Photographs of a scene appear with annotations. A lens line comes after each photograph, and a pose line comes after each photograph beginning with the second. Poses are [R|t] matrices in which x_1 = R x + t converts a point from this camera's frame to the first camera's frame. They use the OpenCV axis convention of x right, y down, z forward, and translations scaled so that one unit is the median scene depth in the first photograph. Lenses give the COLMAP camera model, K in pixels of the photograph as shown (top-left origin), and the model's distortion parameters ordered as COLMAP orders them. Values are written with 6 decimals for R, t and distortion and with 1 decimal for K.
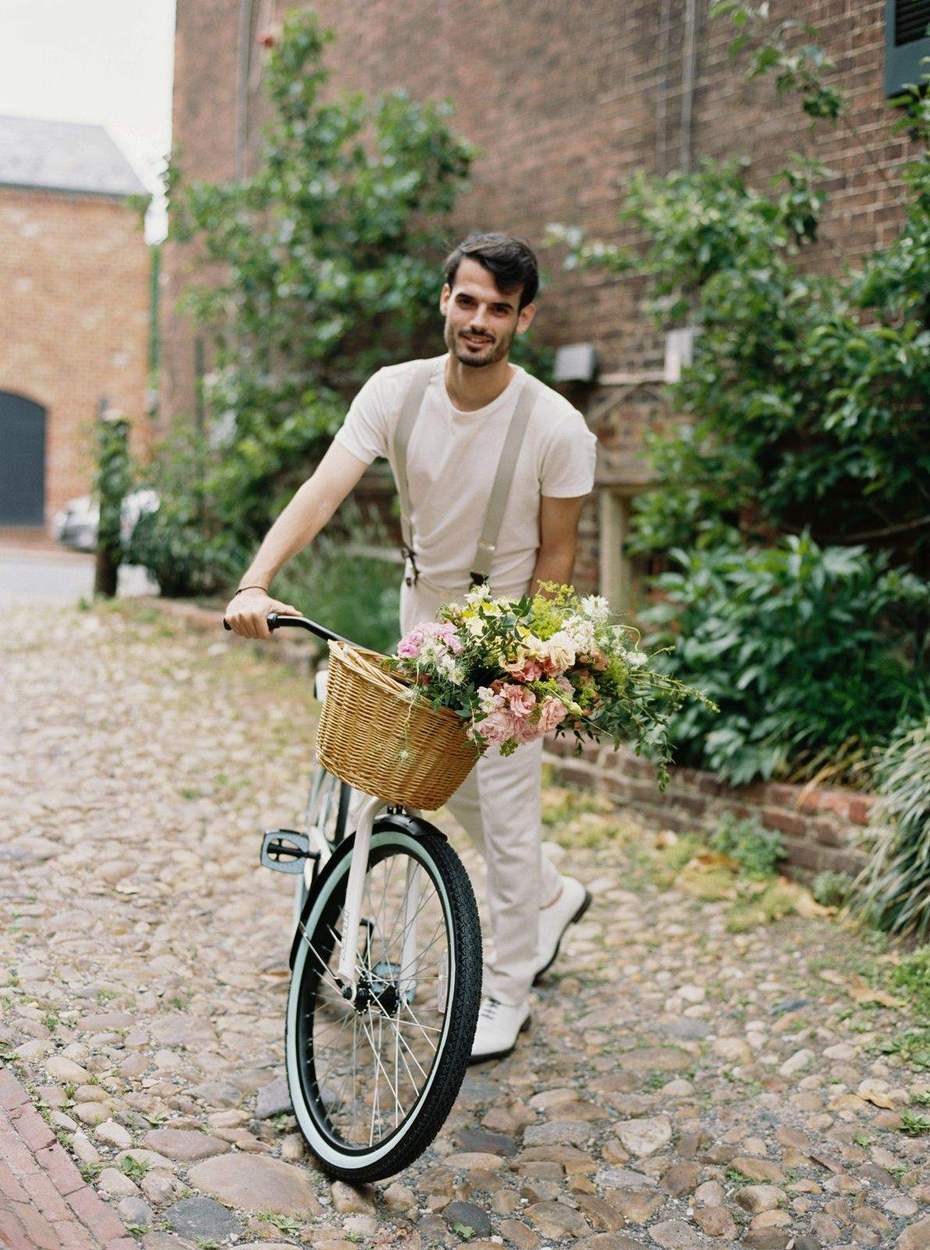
lens RADIAL K [[1885.5, 0, 465.0], [0, 1885.5, 625.0], [0, 0, 1]] dist [-0.124431, -0.047502]
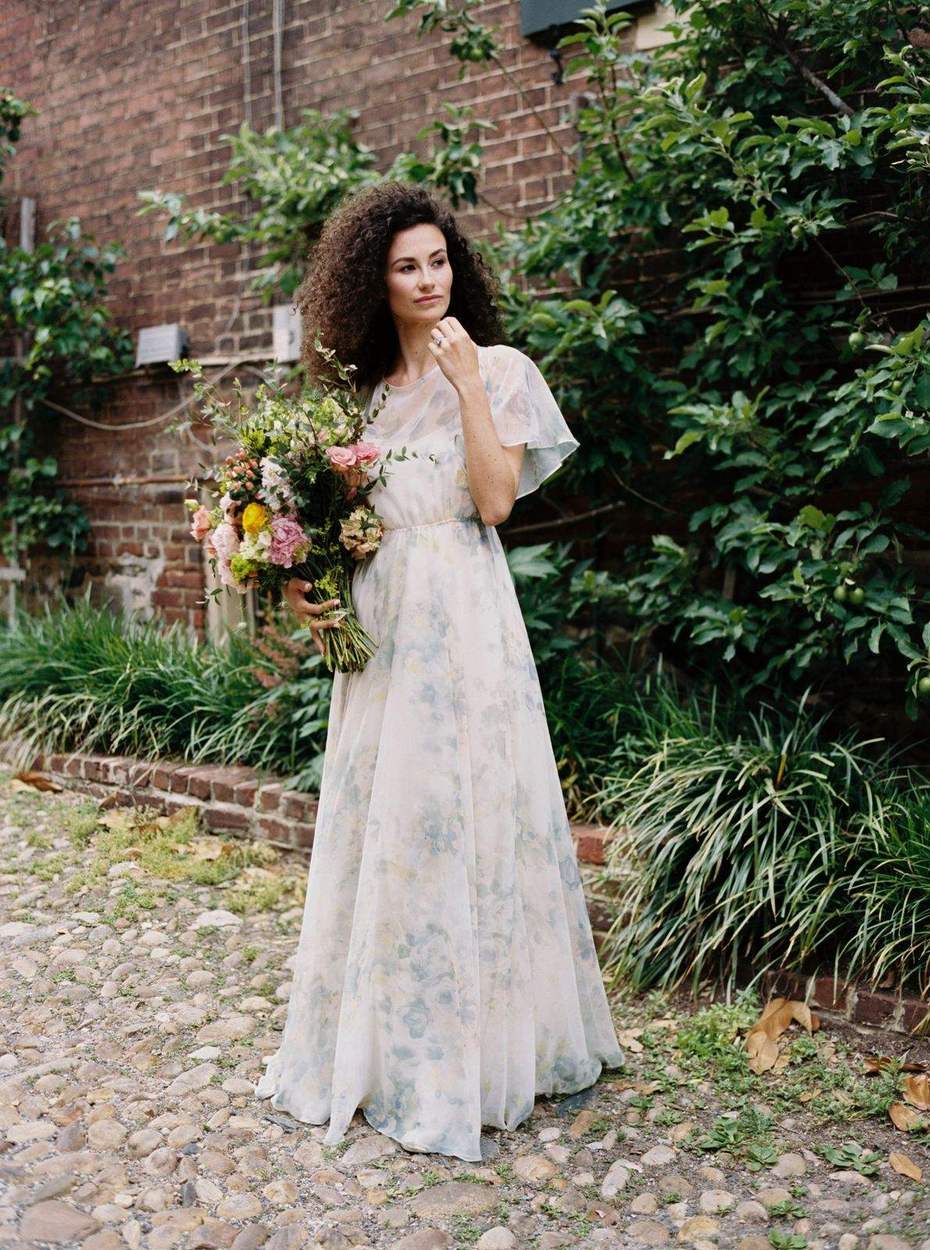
lens RADIAL K [[1885.5, 0, 465.0], [0, 1885.5, 625.0], [0, 0, 1]] dist [-0.124431, -0.047502]
pose [[0.960580, -0.086255, 0.264284, -0.059508], [0.079223, 0.996164, 0.037170, -0.035452], [-0.266476, -0.014768, 0.963728, 0.130010]]
